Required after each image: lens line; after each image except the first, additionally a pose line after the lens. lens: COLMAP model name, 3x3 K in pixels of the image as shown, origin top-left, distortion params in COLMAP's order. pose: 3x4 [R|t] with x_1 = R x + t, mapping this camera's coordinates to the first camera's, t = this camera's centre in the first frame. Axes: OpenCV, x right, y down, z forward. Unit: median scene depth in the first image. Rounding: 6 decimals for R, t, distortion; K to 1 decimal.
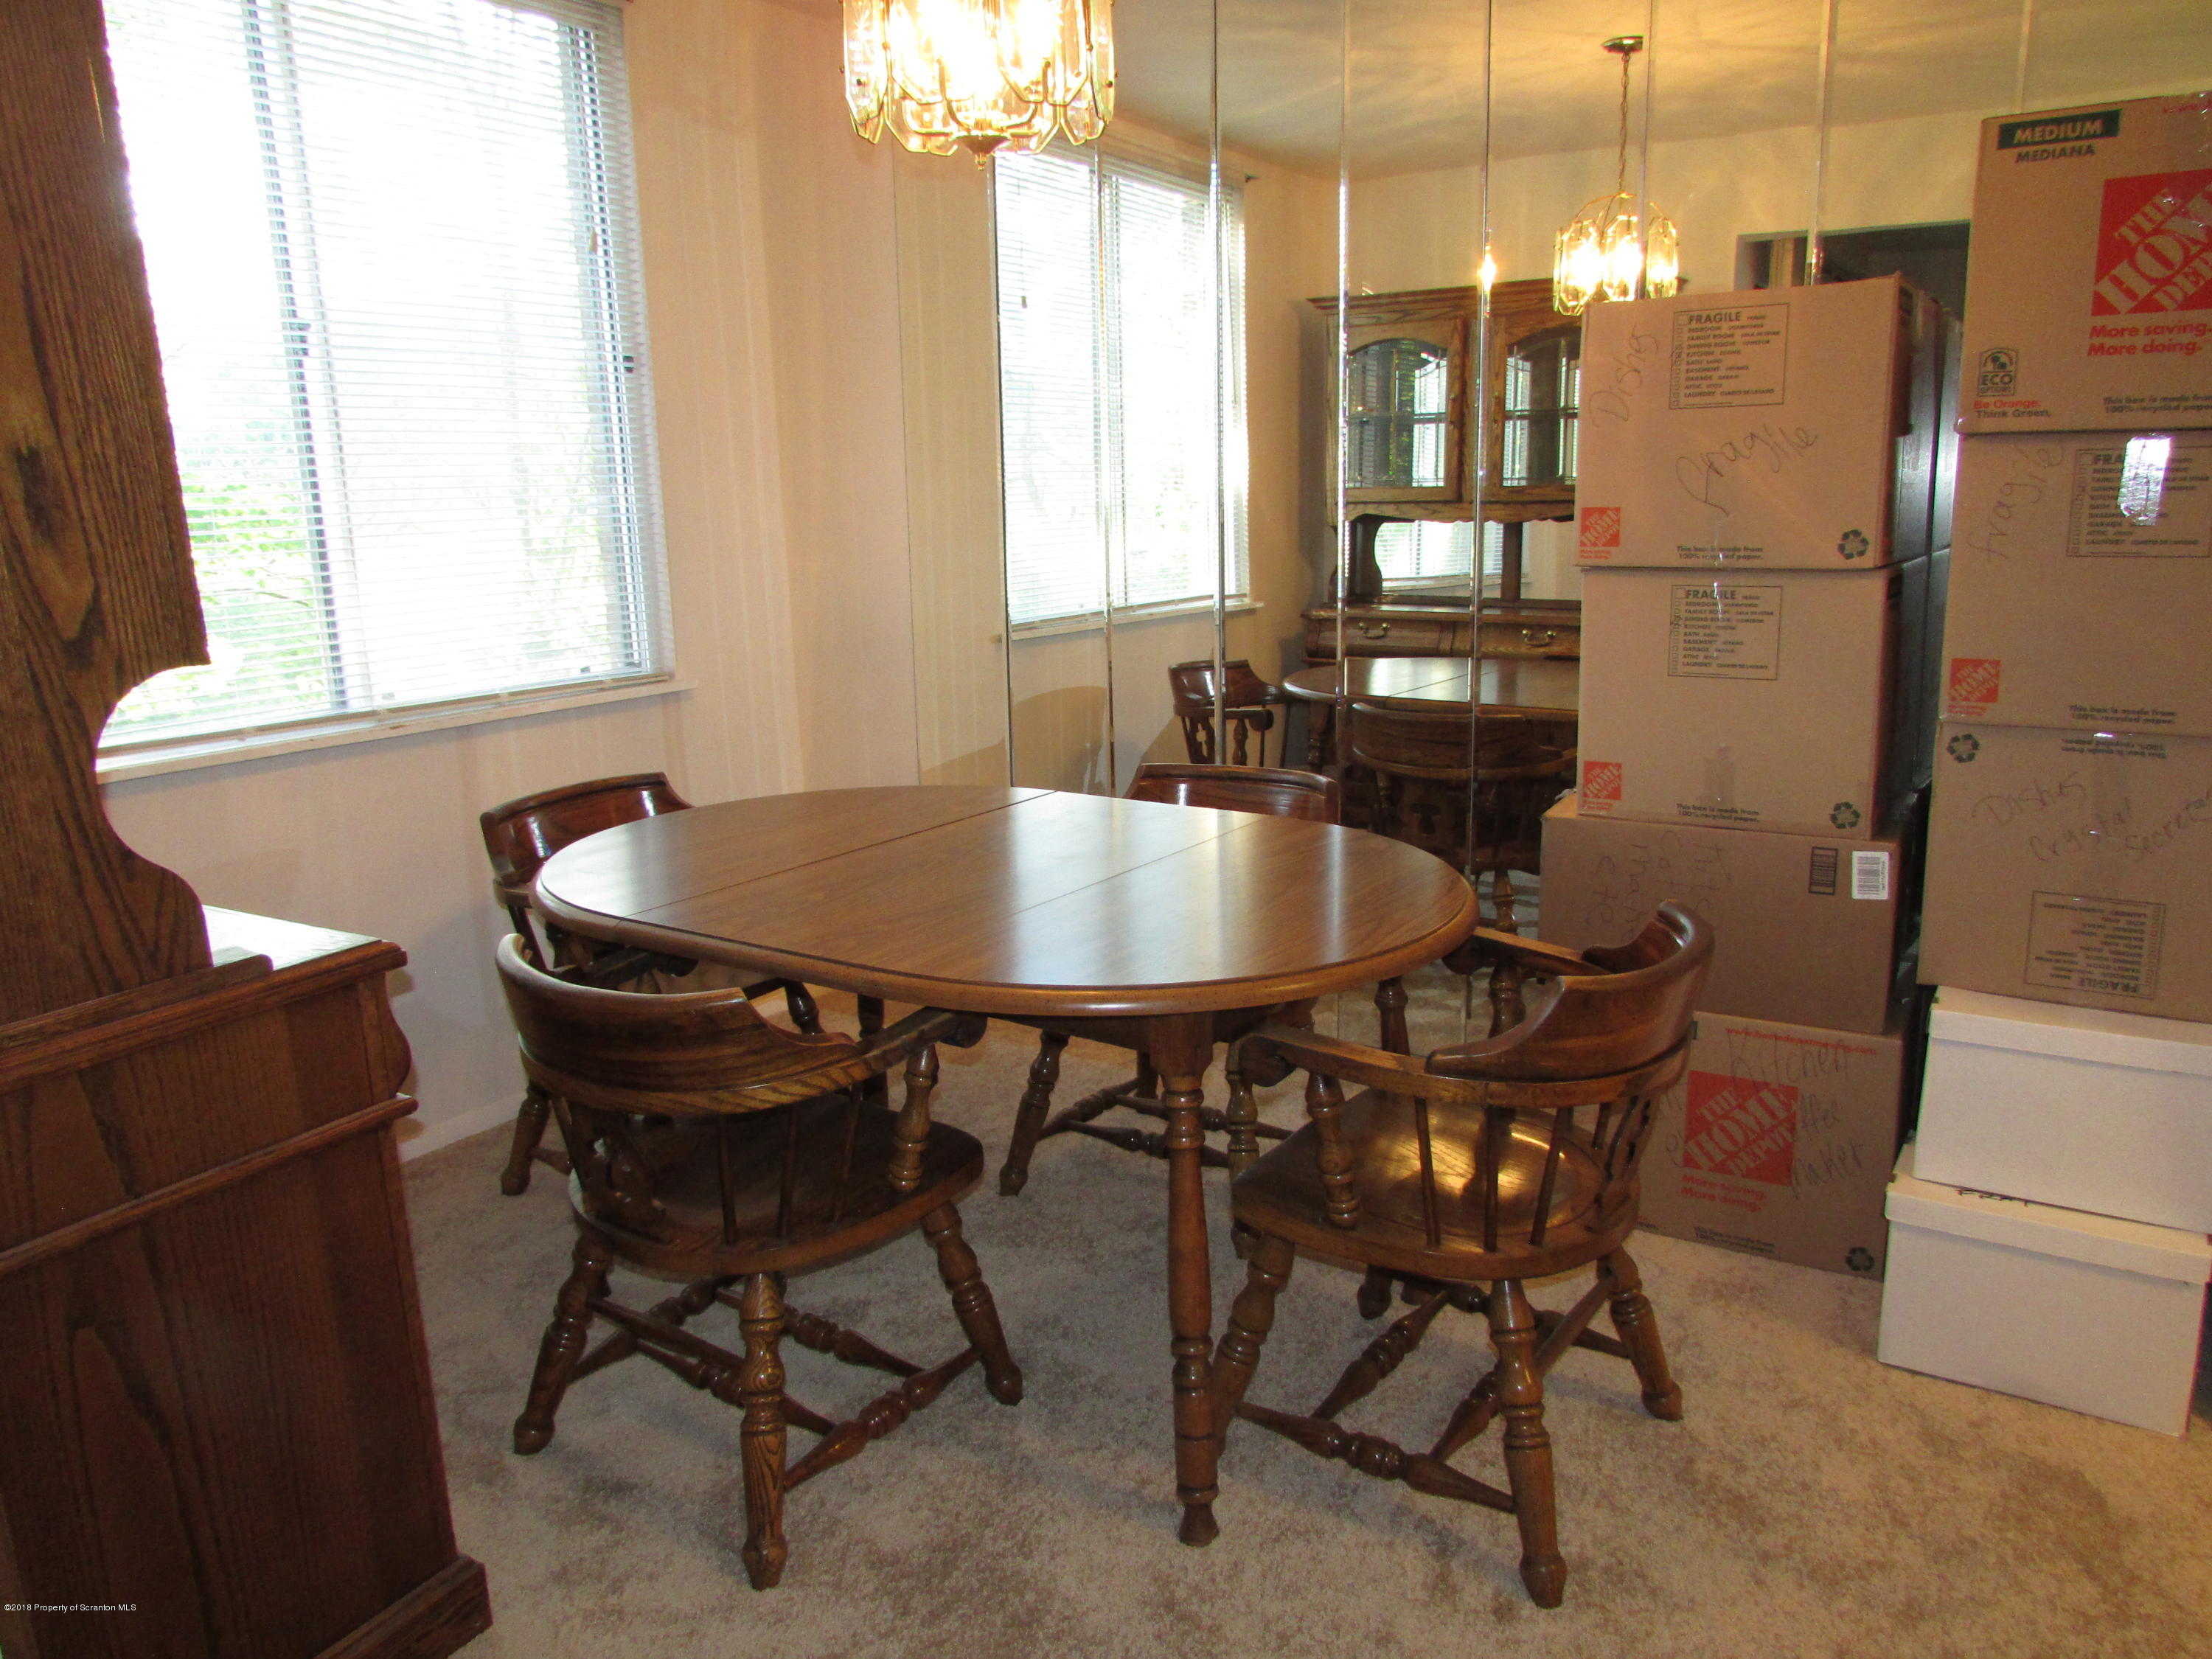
lens RADIAL K [[1556.3, 0, 1118.0], [0, 1556.3, 811.0], [0, 0, 1]] dist [-0.033447, 0.011472]
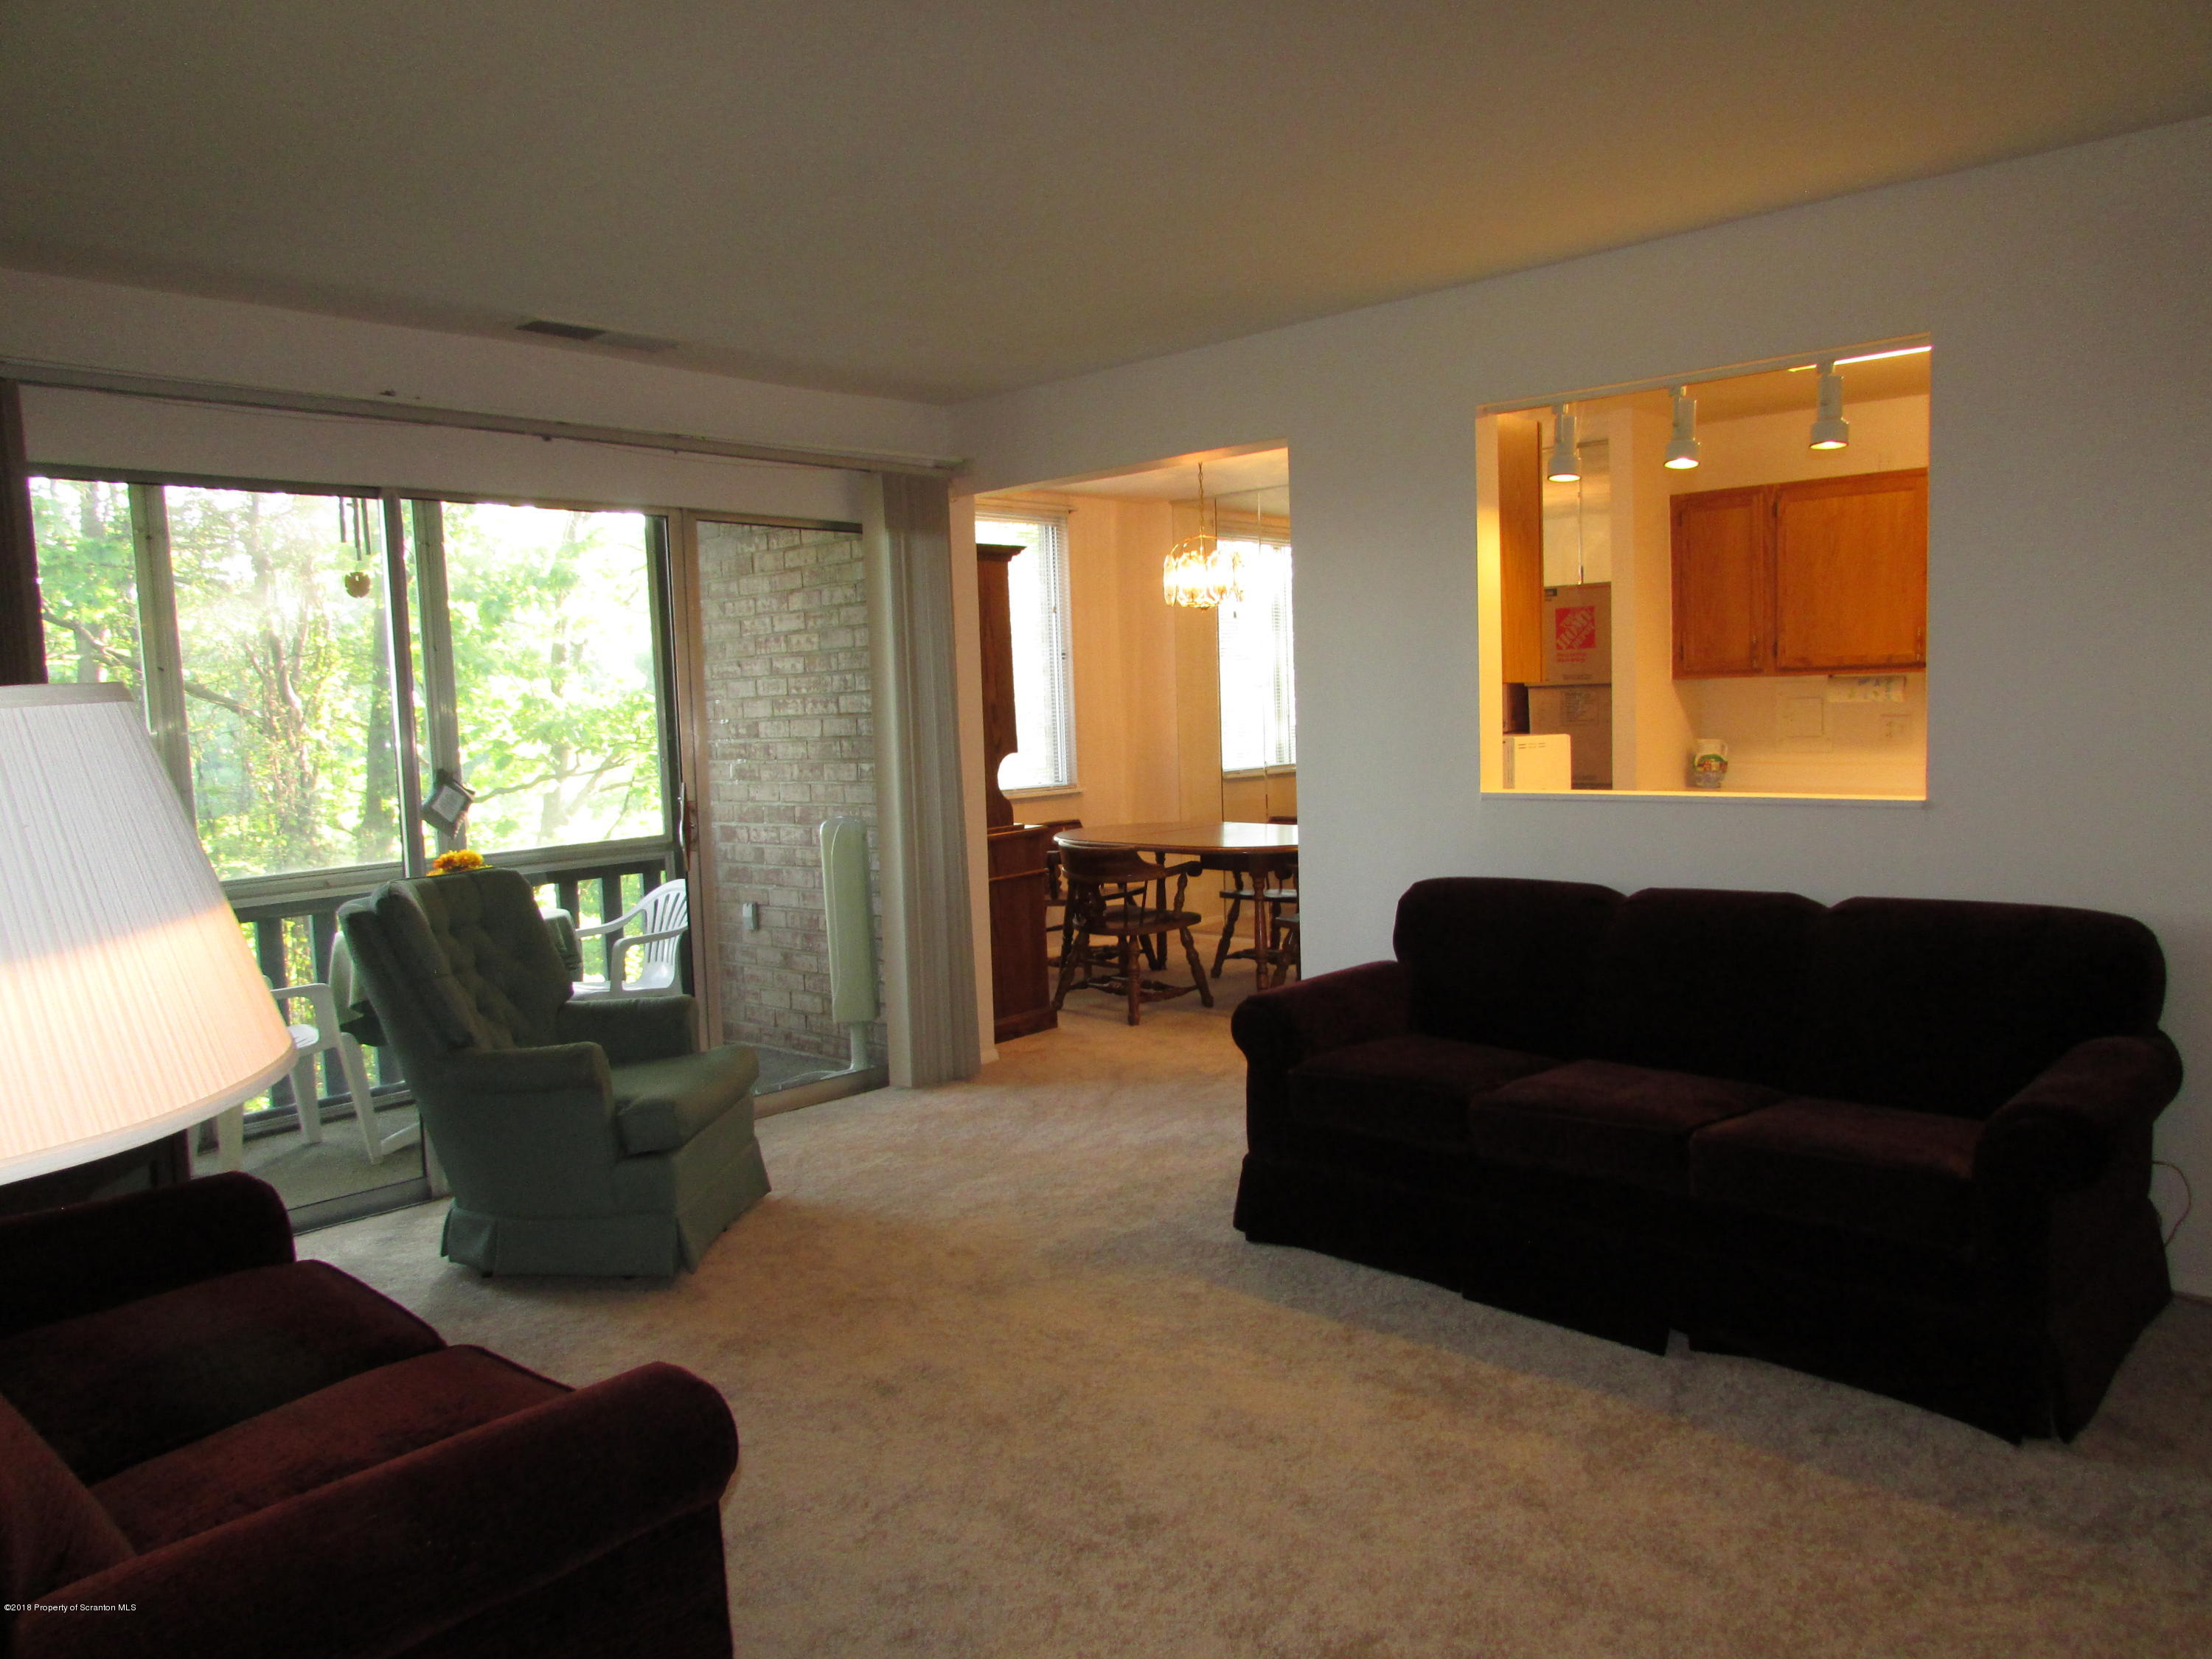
lens RADIAL K [[1556.3, 0, 1118.0], [0, 1556.3, 811.0], [0, 0, 1]] dist [-0.033447, 0.011472]
pose [[0.986928, 0.001549, -0.161154, 0.163615], [-0.022400, 0.991566, -0.127650, 0.266023], [0.159597, 0.129591, 0.978639, -1.369037]]
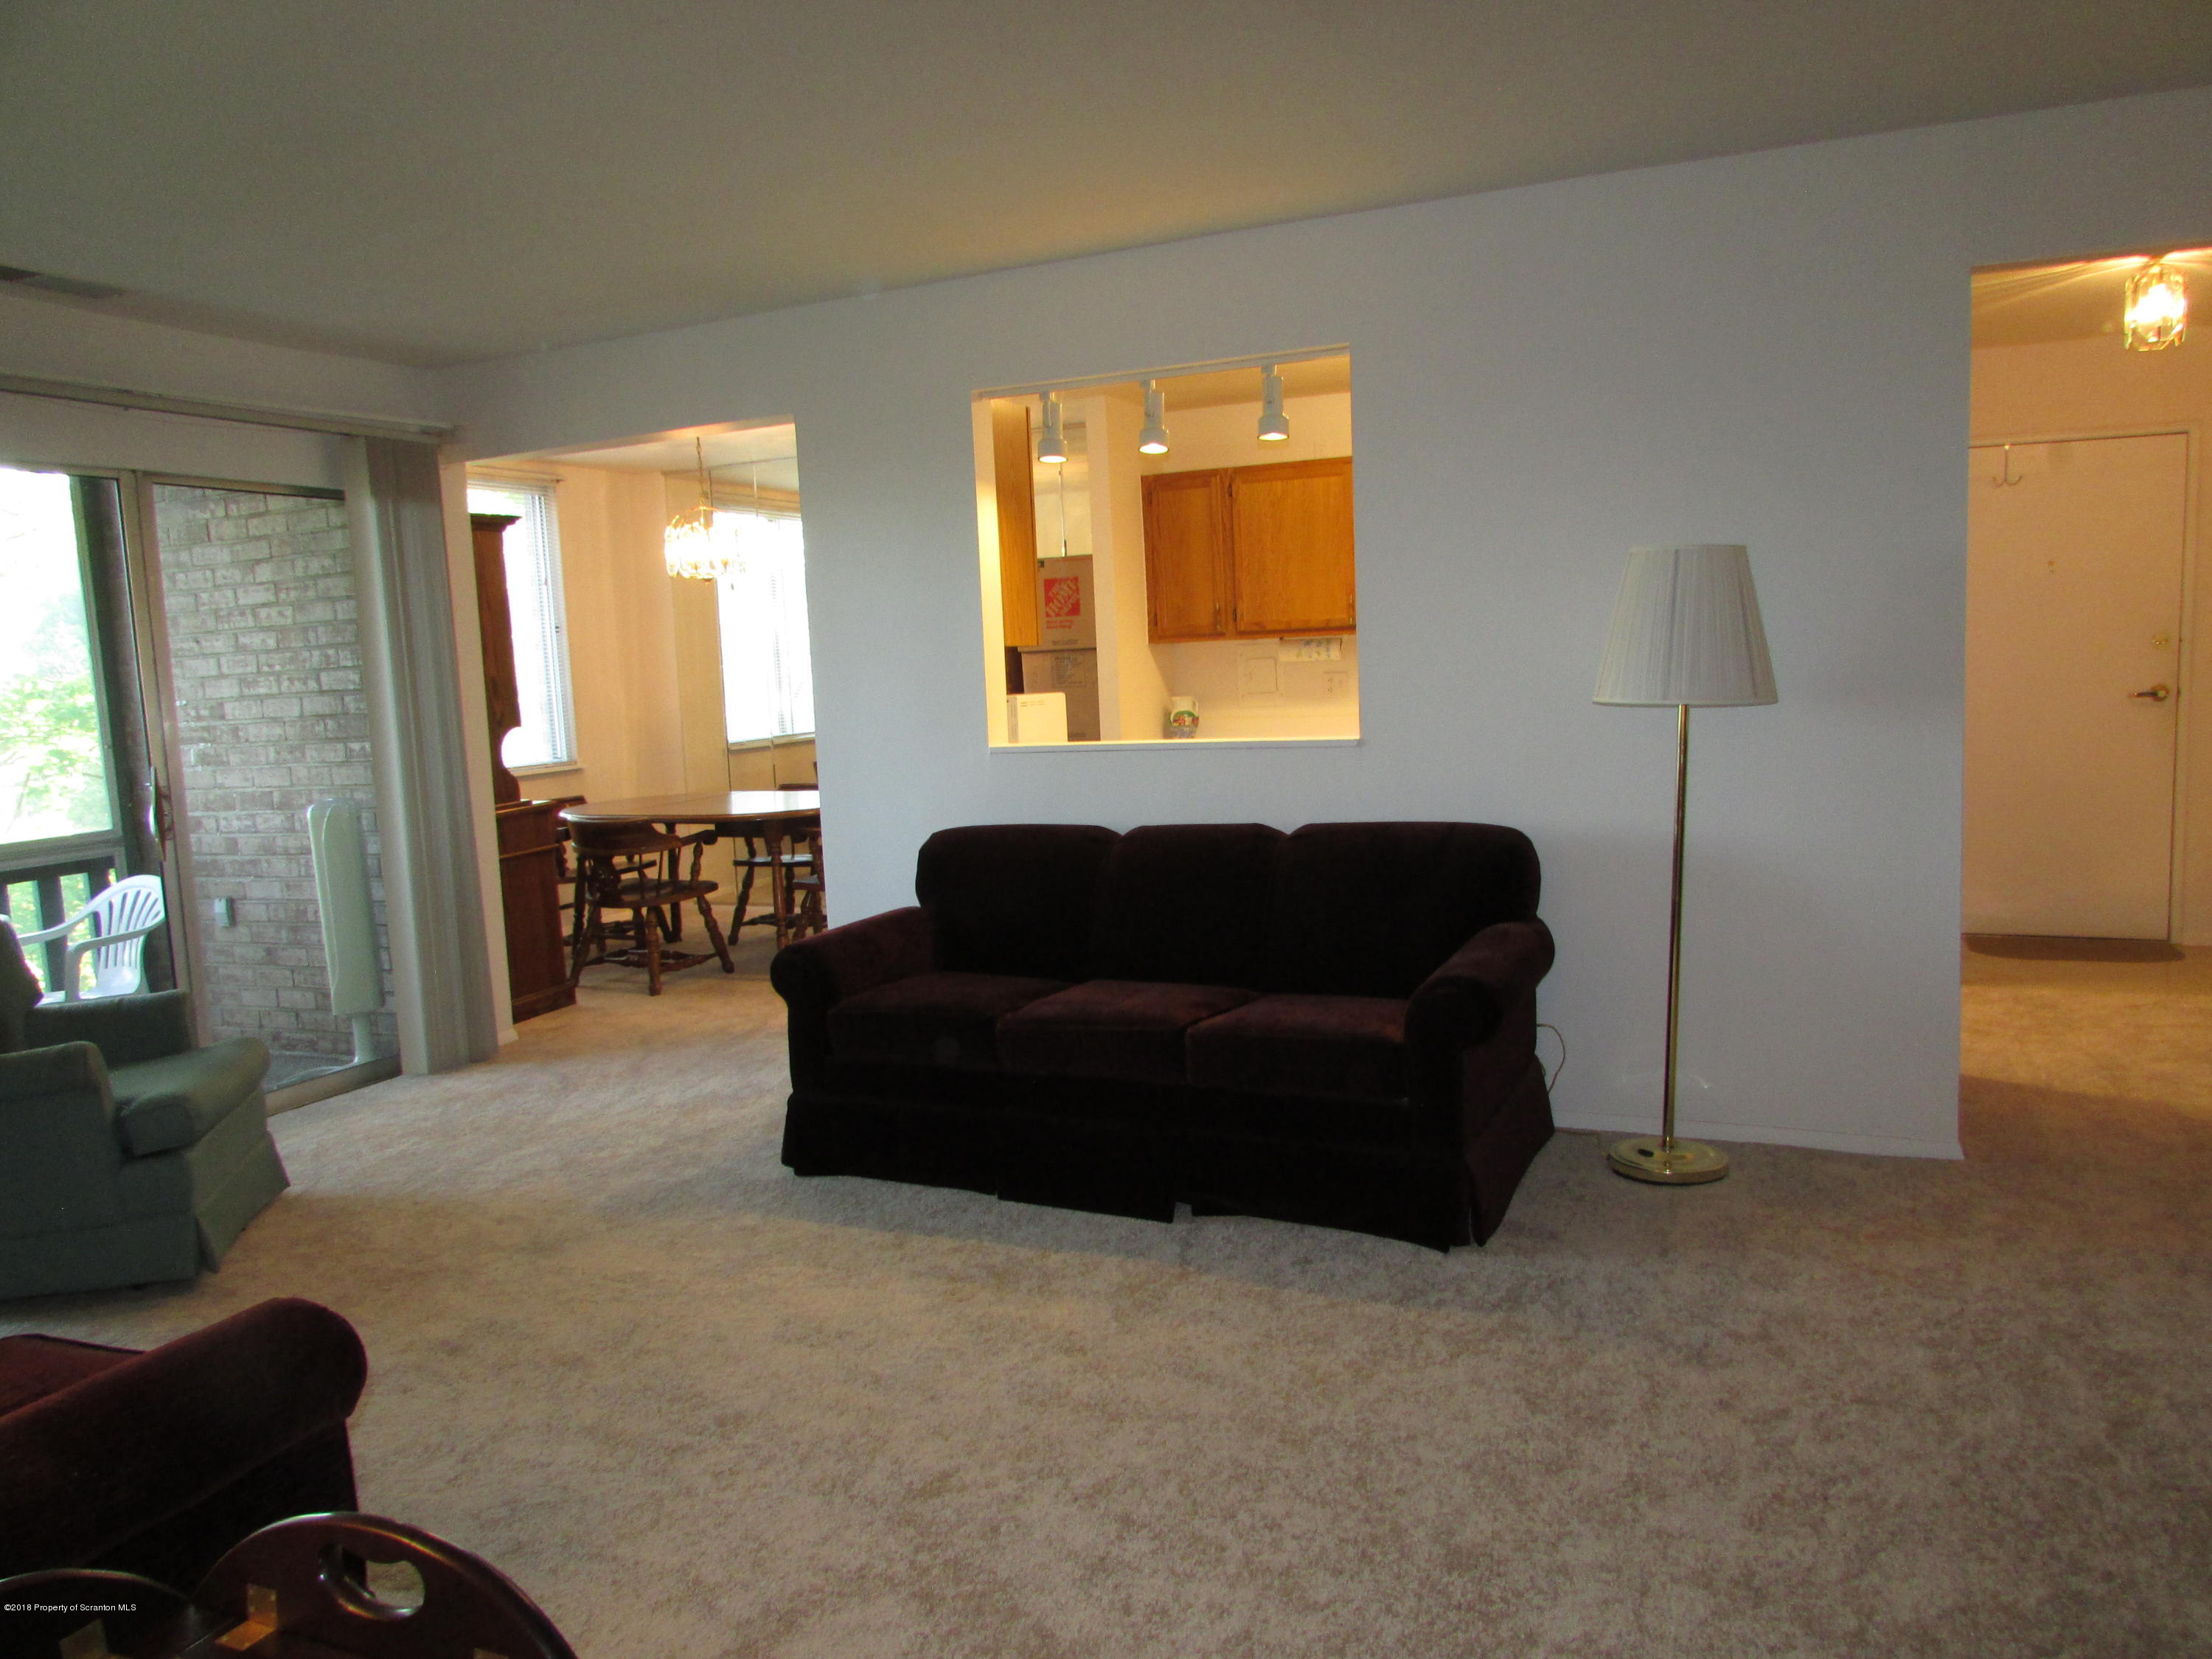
lens RADIAL K [[1556.3, 0, 1118.0], [0, 1556.3, 811.0], [0, 0, 1]] dist [-0.033447, 0.011472]
pose [[0.986063, -0.042209, 0.160929, 0.139177], [0.059688, 0.992639, -0.105378, 0.292285], [-0.155296, 0.113515, 0.981324, -1.453209]]
